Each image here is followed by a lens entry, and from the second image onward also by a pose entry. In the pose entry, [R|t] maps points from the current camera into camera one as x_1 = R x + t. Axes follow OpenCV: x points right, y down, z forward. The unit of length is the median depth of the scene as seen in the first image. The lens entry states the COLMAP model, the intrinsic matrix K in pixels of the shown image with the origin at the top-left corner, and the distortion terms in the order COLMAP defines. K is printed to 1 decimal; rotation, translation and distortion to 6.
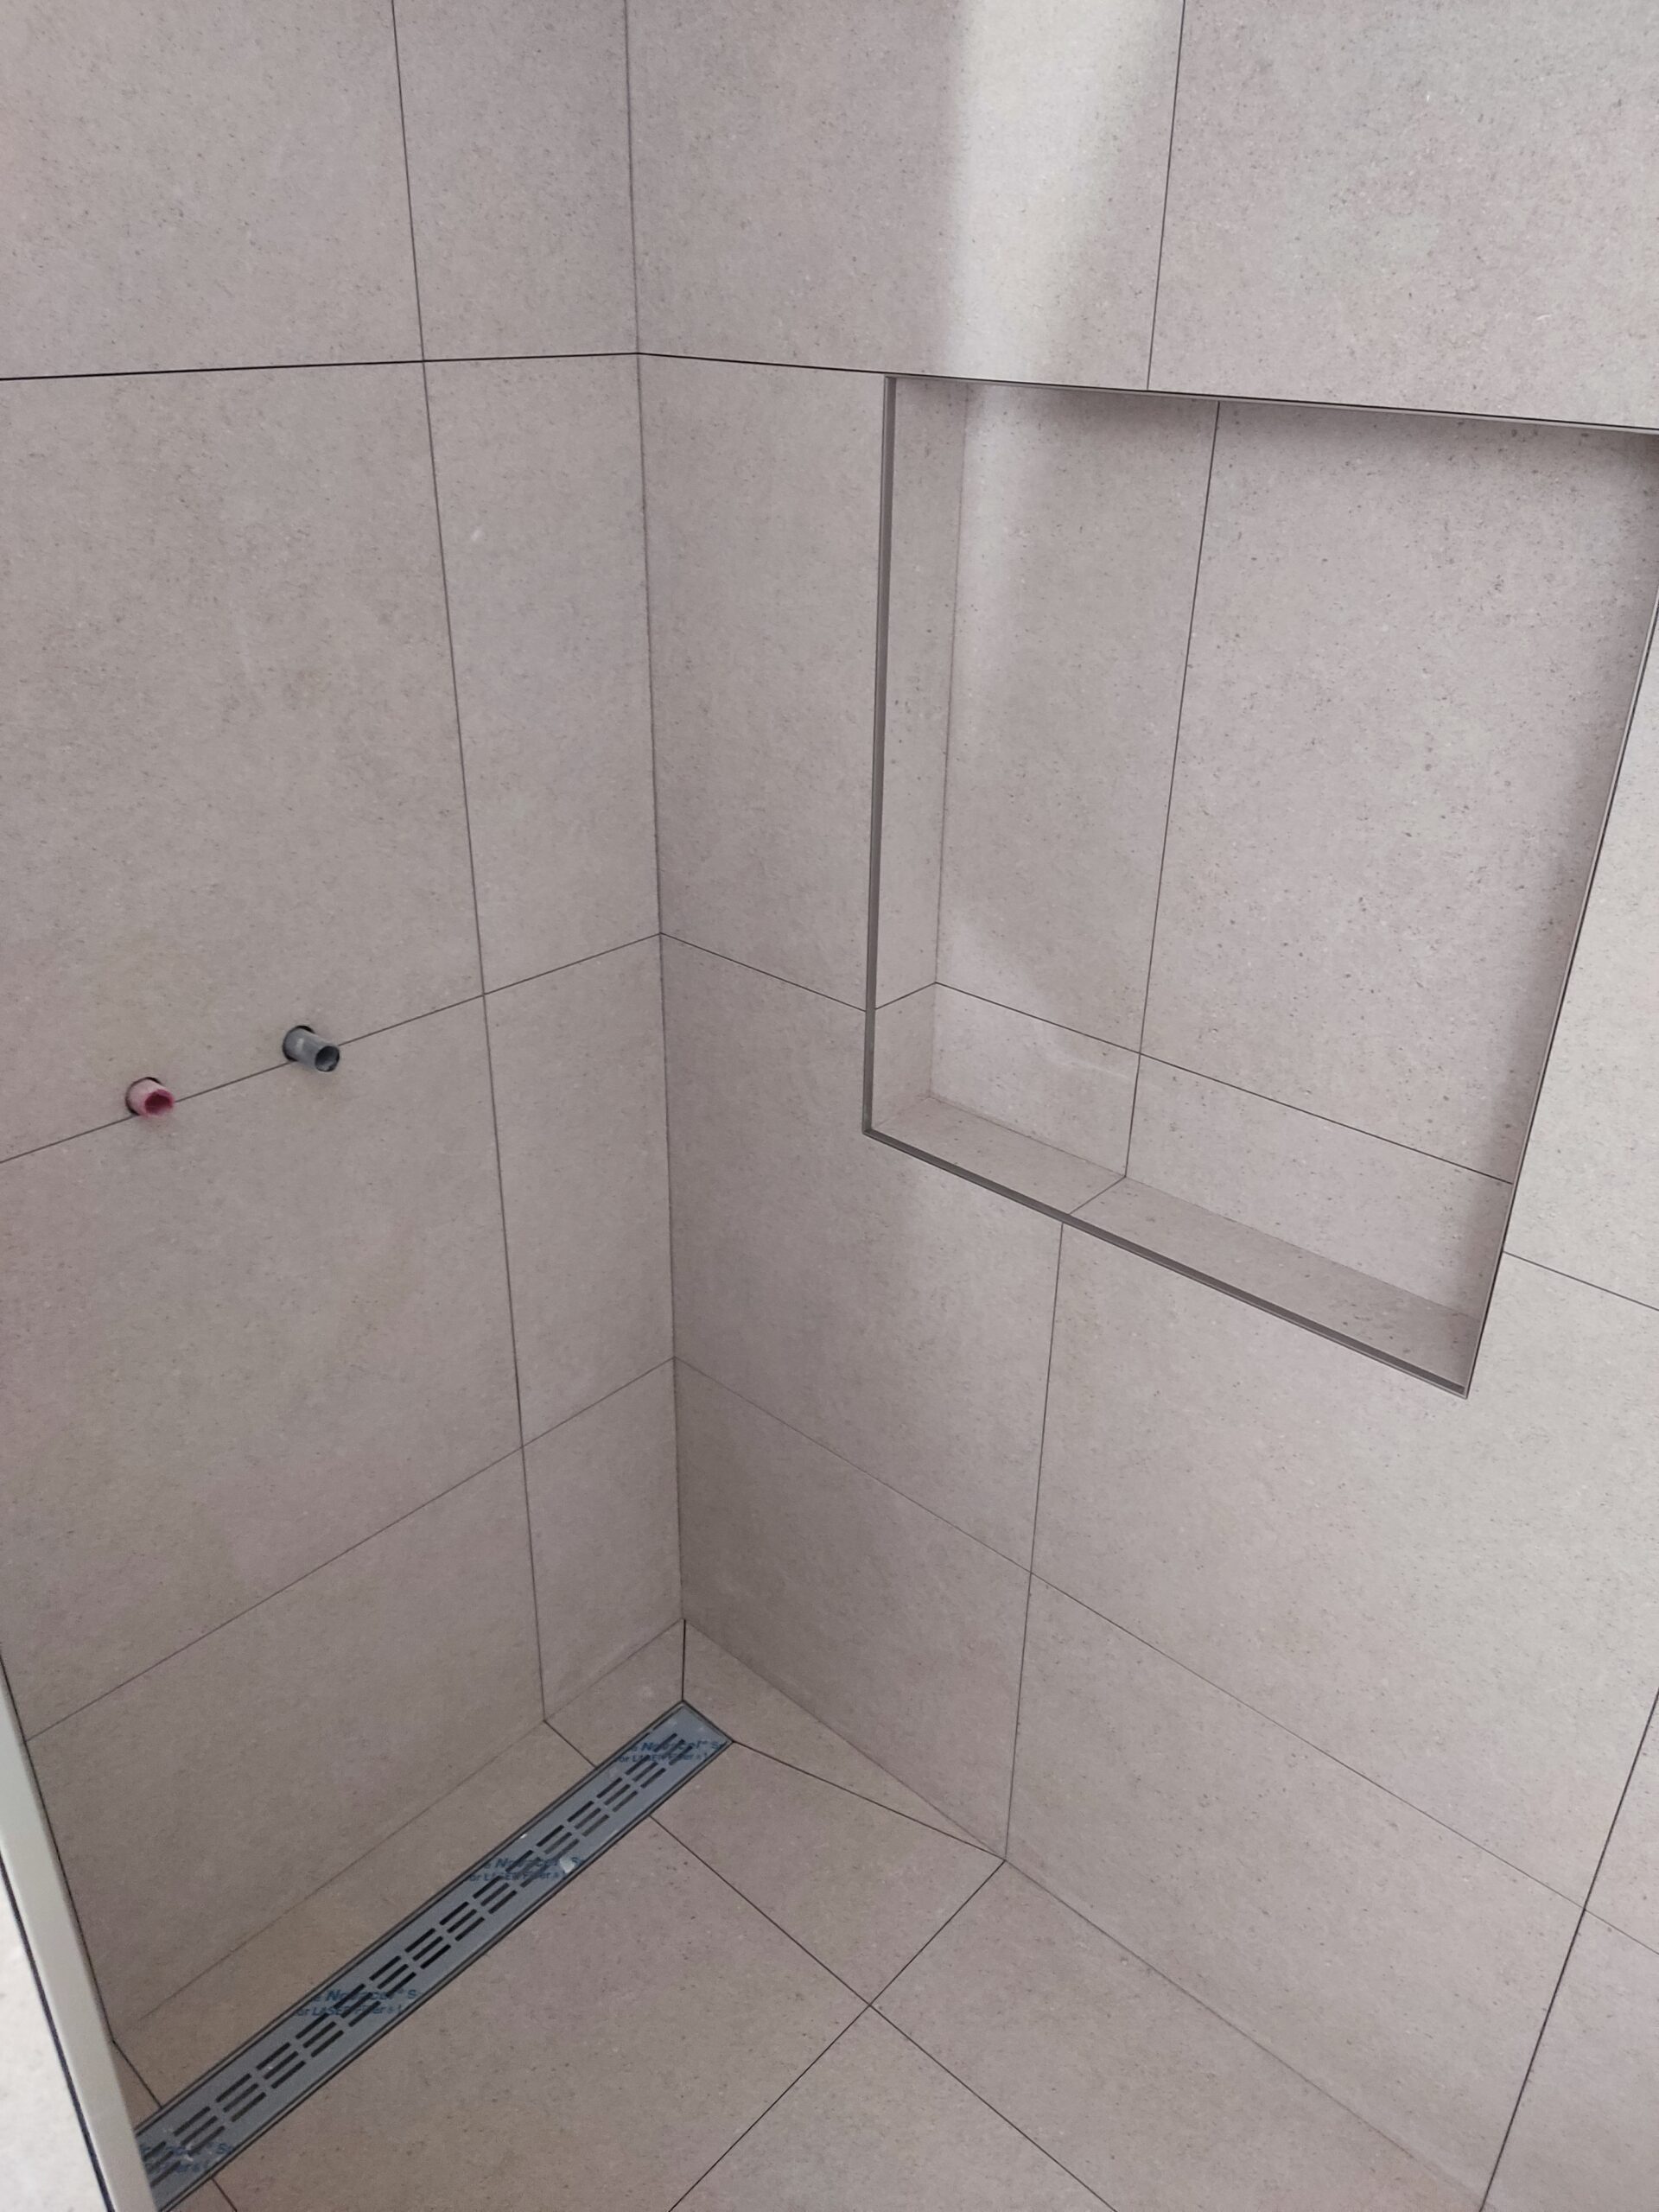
lens RADIAL K [[1636.7, 0, 822.2], [0, 1636.7, 1102.7], [0, 0, 1]] dist [0.134914, -0.187442]
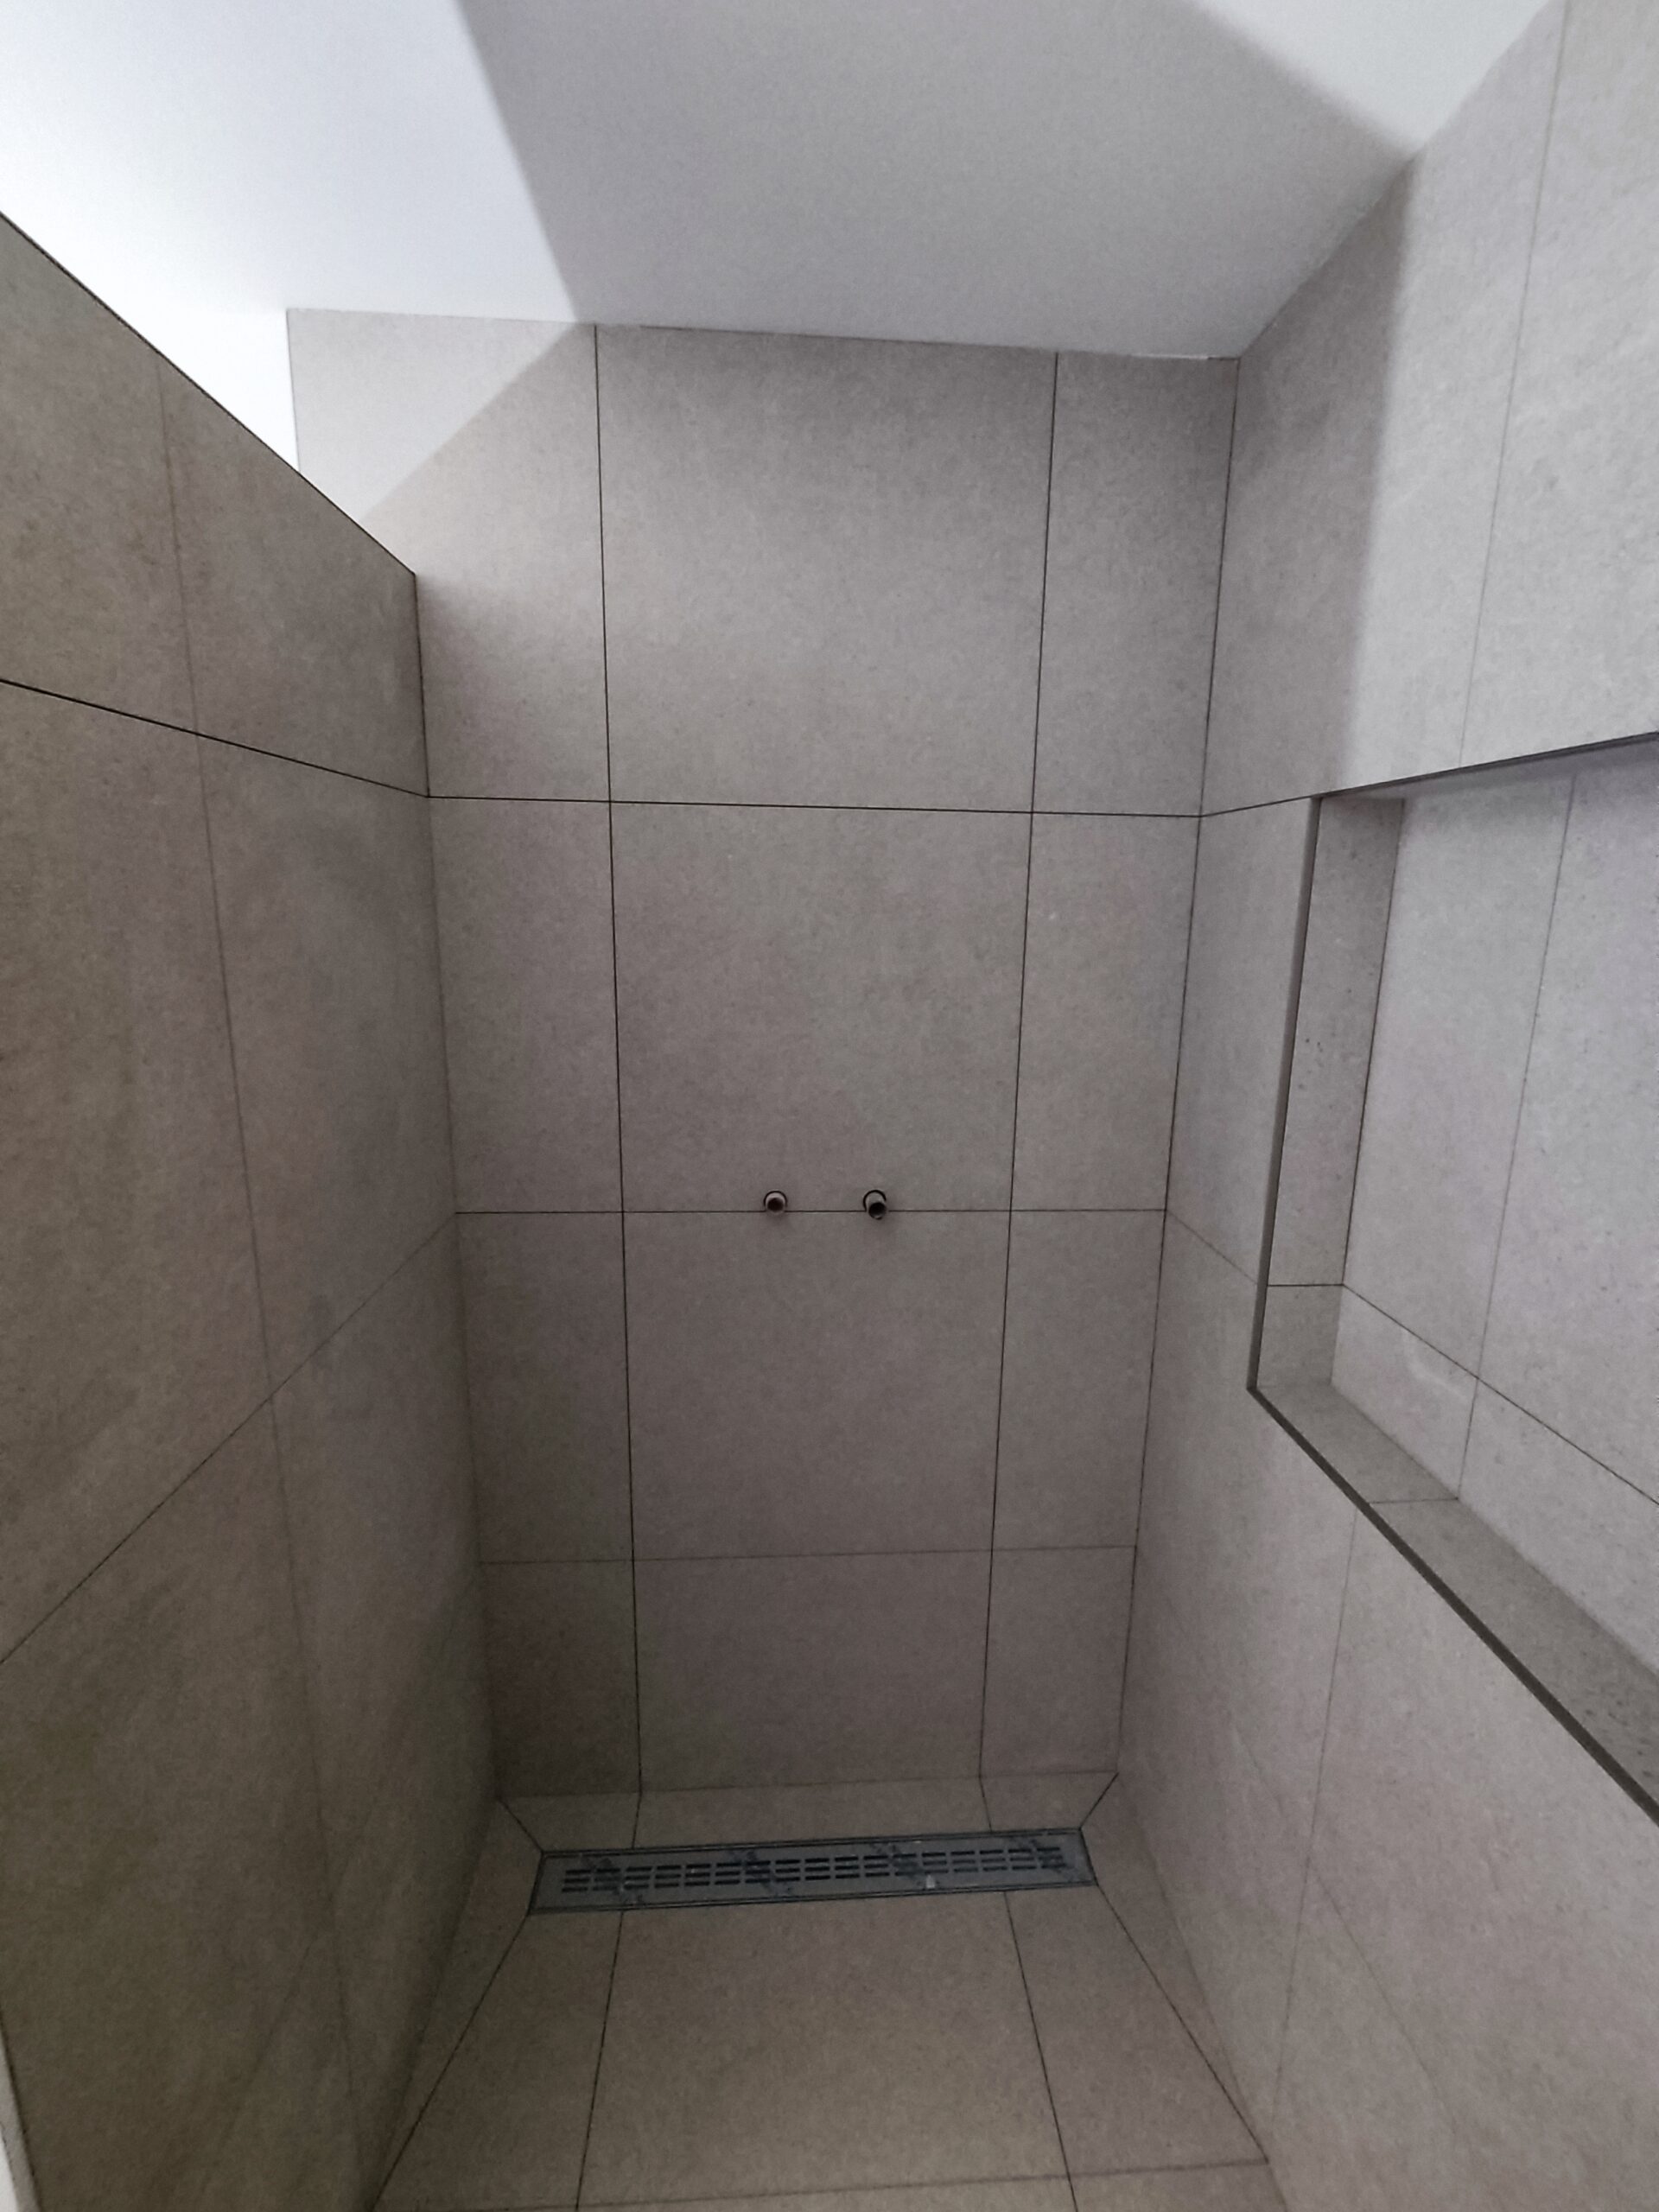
lens RADIAL K [[1018.2, 0, 845.7], [0, 1018.2, 1114.9], [0, 0, 1]] dist [0.001876, 0.000622]
pose [[0.724198, 0.145409, -0.674087, 0.310224], [-0.323740, 0.934788, -0.146162, 0.038094], [0.608875, 0.324079, 0.724047, 0.226708]]
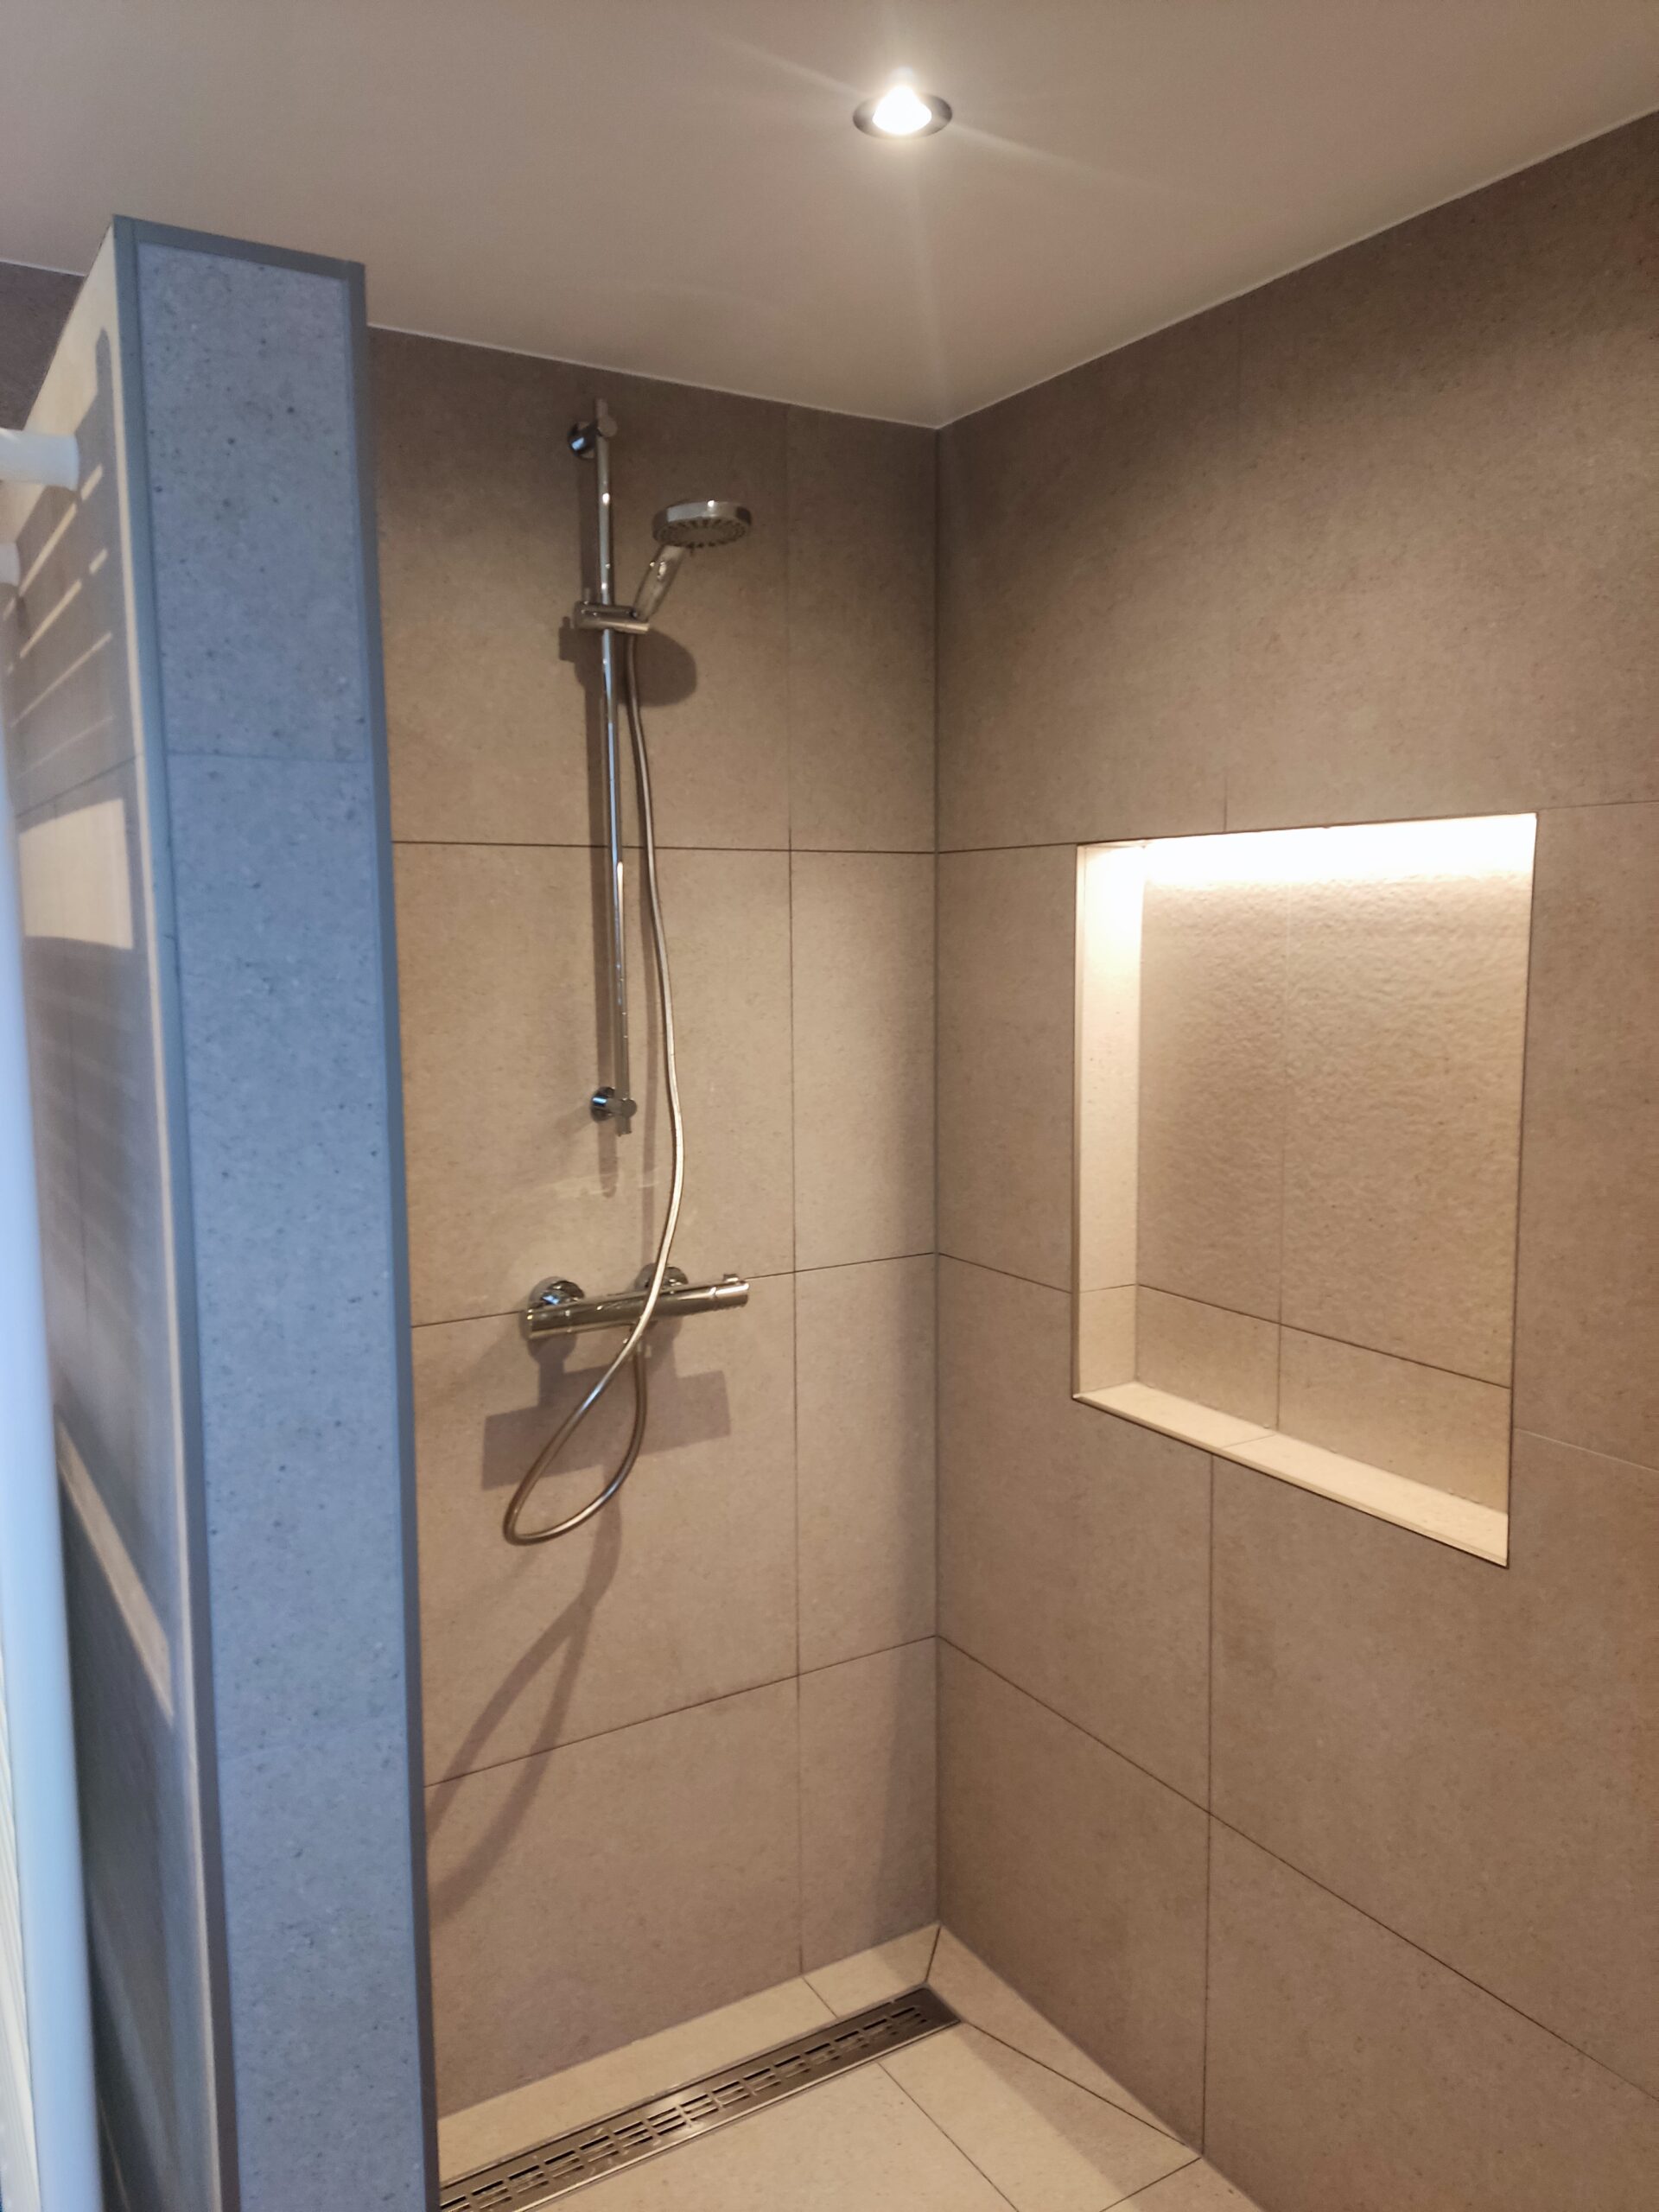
lens RADIAL K [[1630.8, 0, 815.6], [0, 1630.8, 1113.4], [0, 0, 1]] dist [0.122225, -0.149730]
pose [[0.958517, 0.013109, -0.284733, 0.206161], [-0.112144, 0.935722, -0.334438, 0.276023], [0.262046, 0.352495, 0.898376, -0.273994]]
